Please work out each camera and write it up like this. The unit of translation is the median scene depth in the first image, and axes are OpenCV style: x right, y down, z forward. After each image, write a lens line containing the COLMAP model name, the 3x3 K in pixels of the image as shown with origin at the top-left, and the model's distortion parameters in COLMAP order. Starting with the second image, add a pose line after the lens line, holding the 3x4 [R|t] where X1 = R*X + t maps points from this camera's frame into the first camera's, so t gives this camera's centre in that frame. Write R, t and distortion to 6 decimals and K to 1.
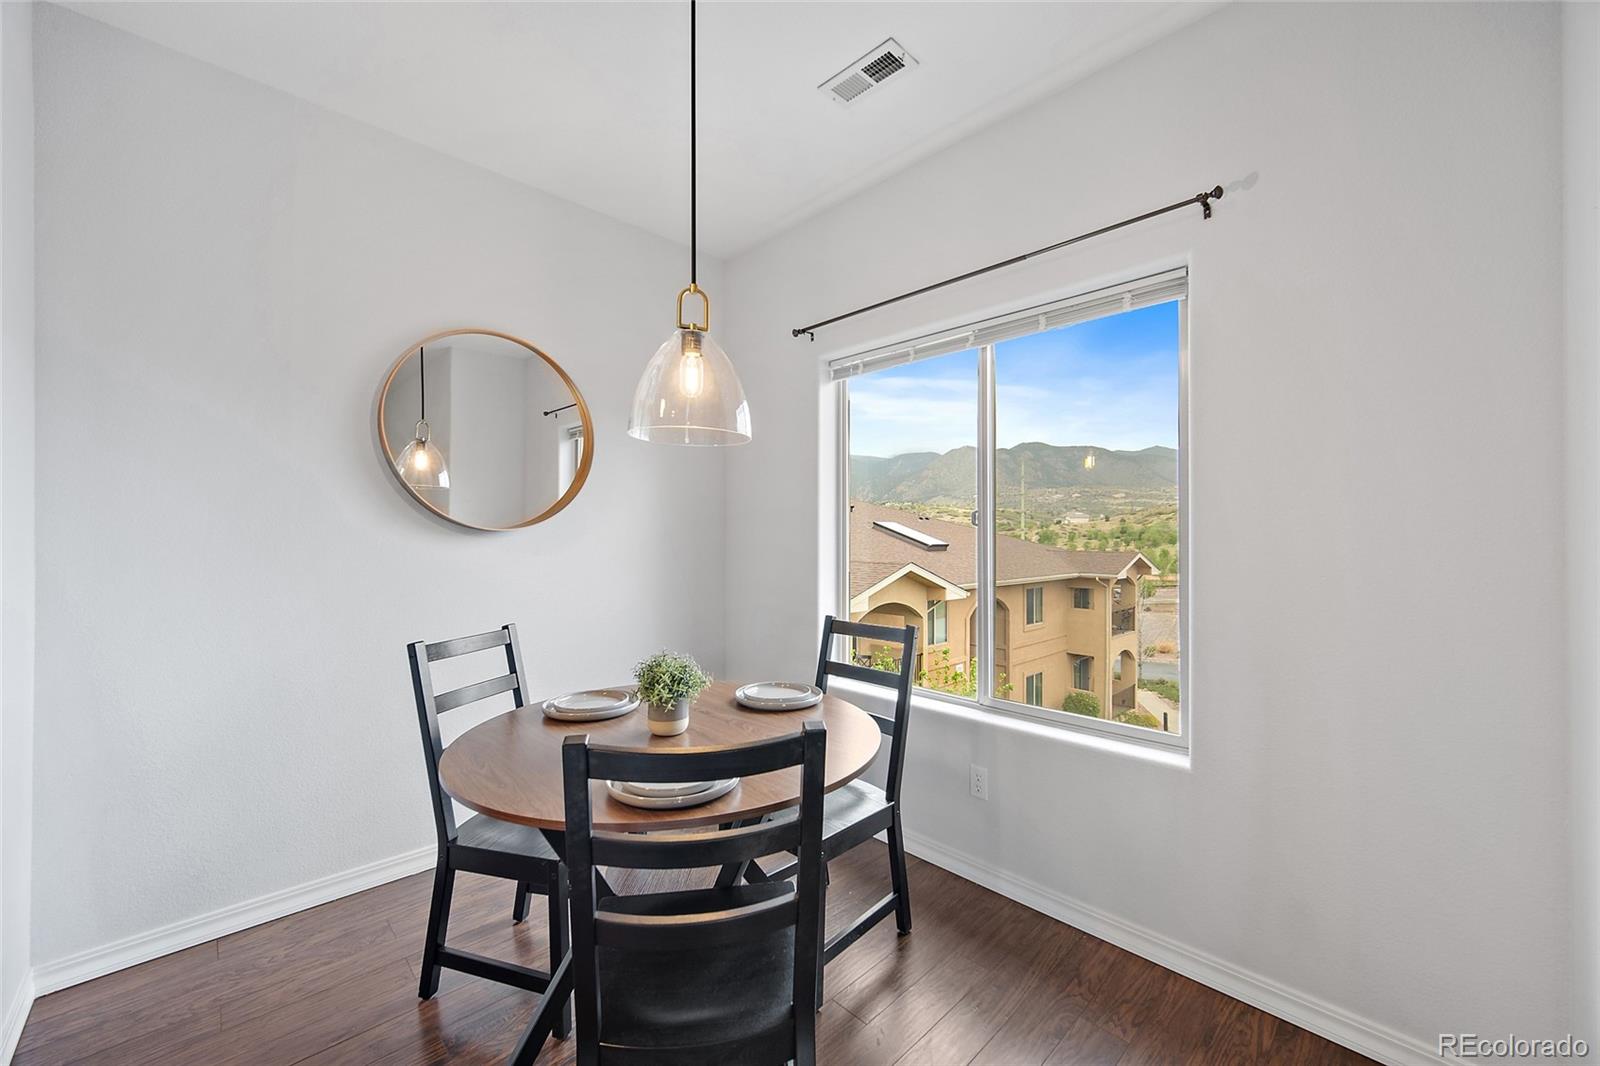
lens RADIAL K [[626.8, 0, 800.1], [0, 626.8, 526.4], [0, 0, 1]] dist [-0.005922, 0.002942]
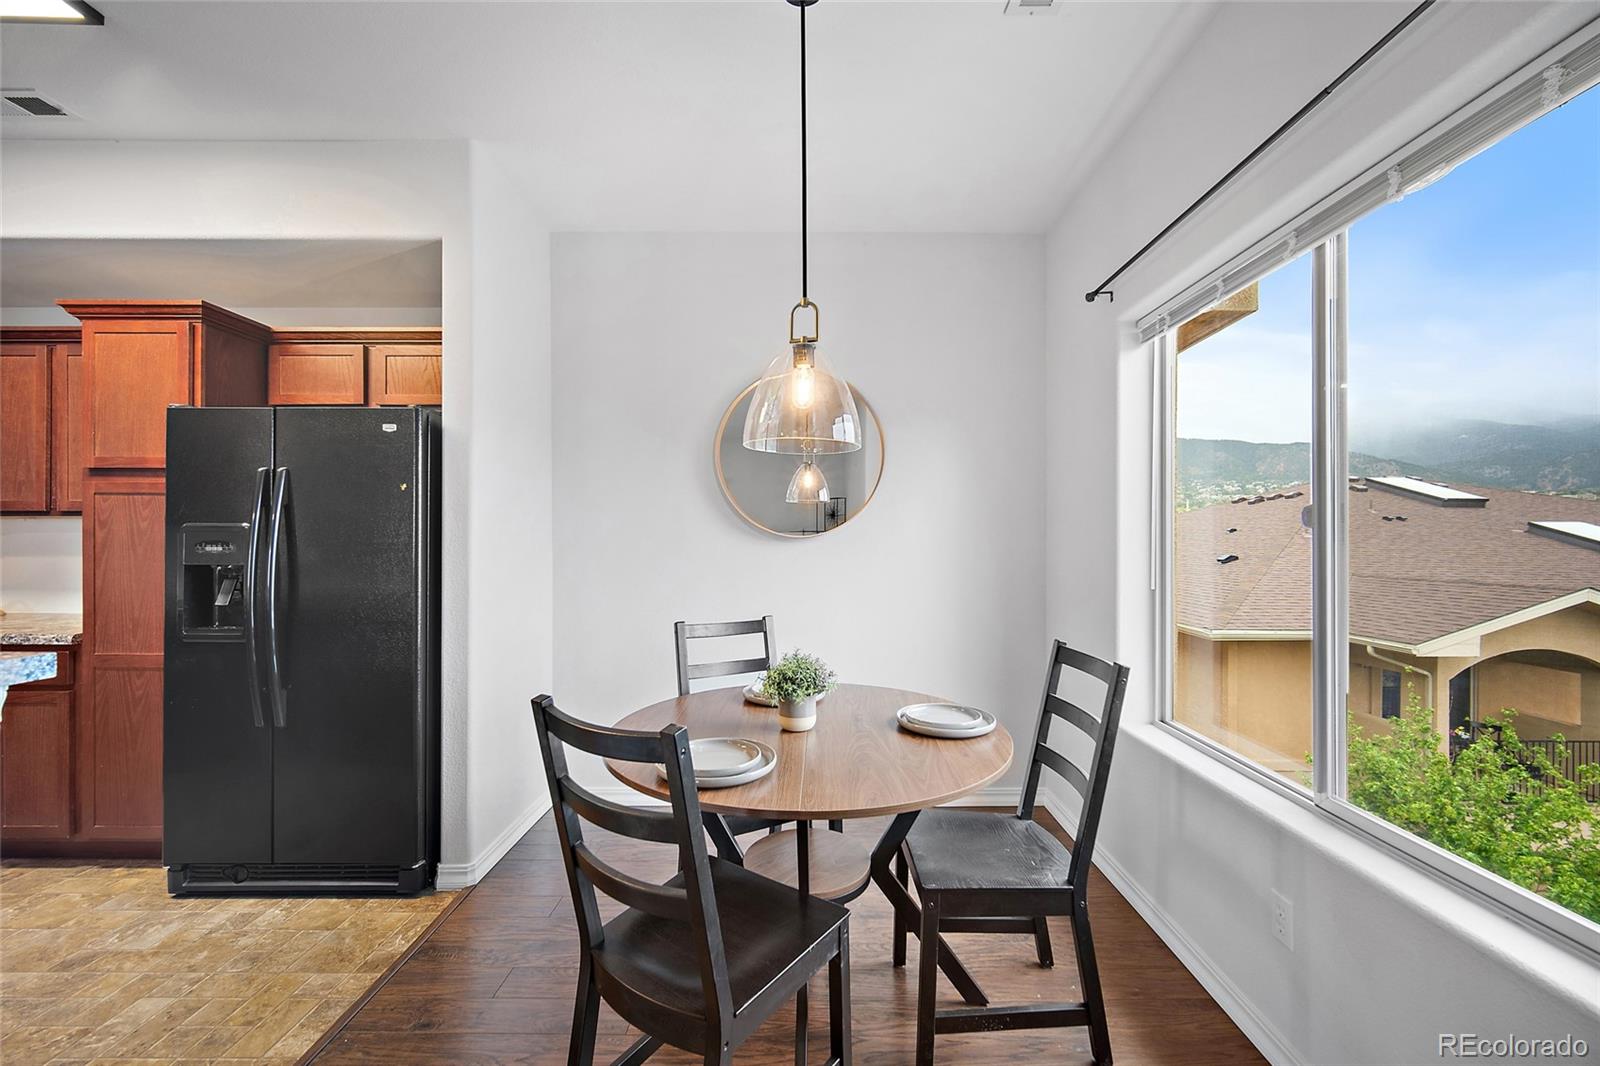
lens RADIAL K [[635.2, 0, 809.5], [0, 635.2, 537.7], [0, 0, 1]] dist [-0.003043, -0.000351]
pose [[0.711804, -0.002141, -0.702375, 0.399033], [0.007682, 0.999959, 0.004737, 0.001540], [0.702336, -0.008767, 0.711791, 0.182147]]
